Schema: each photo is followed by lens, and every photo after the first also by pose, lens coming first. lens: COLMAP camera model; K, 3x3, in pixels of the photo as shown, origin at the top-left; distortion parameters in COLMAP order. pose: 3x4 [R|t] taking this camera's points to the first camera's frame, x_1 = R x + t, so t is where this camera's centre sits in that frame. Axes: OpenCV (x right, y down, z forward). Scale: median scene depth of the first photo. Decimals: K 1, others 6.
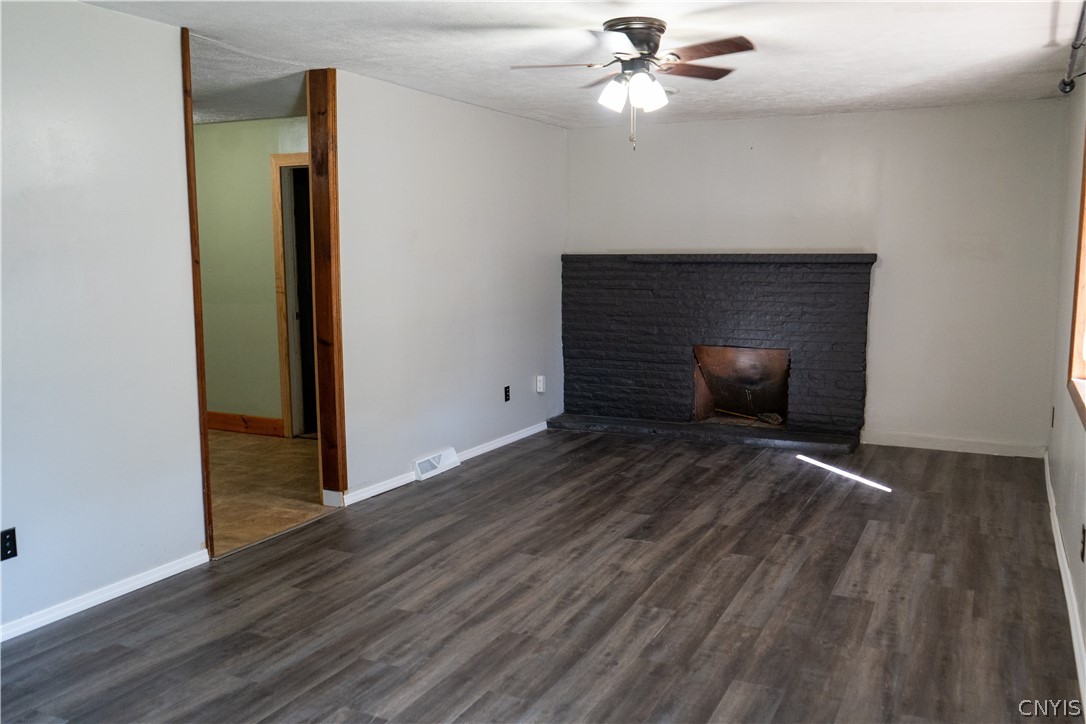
lens RADIAL K [[886.7, 0, 549.0], [0, 886.7, 359.0], [0, 0, 1]] dist [-0.002308, -0.006616]
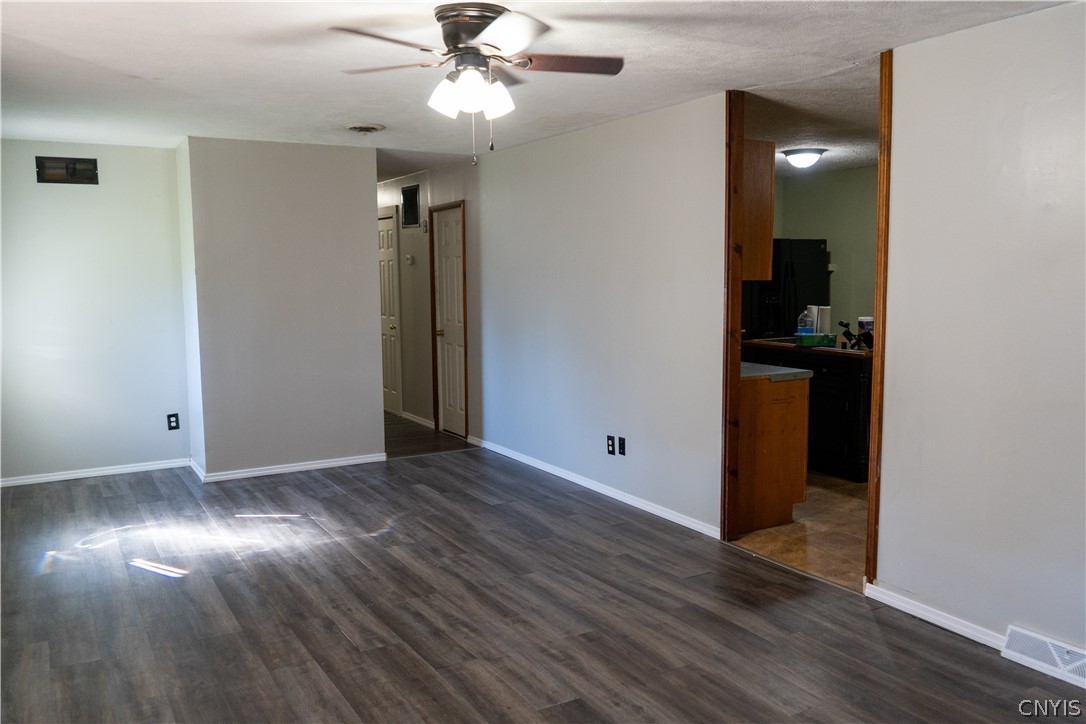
lens RADIAL K [[886.7, 0, 549.0], [0, 886.7, 359.0], [0, 0, 1]] dist [-0.002308, -0.006616]
pose [[-0.543115, 0.094946, -0.834273, 0.797382], [-0.093915, 0.980483, 0.172724, -0.215645], [0.834390, 0.172160, -0.523598, 1.591894]]
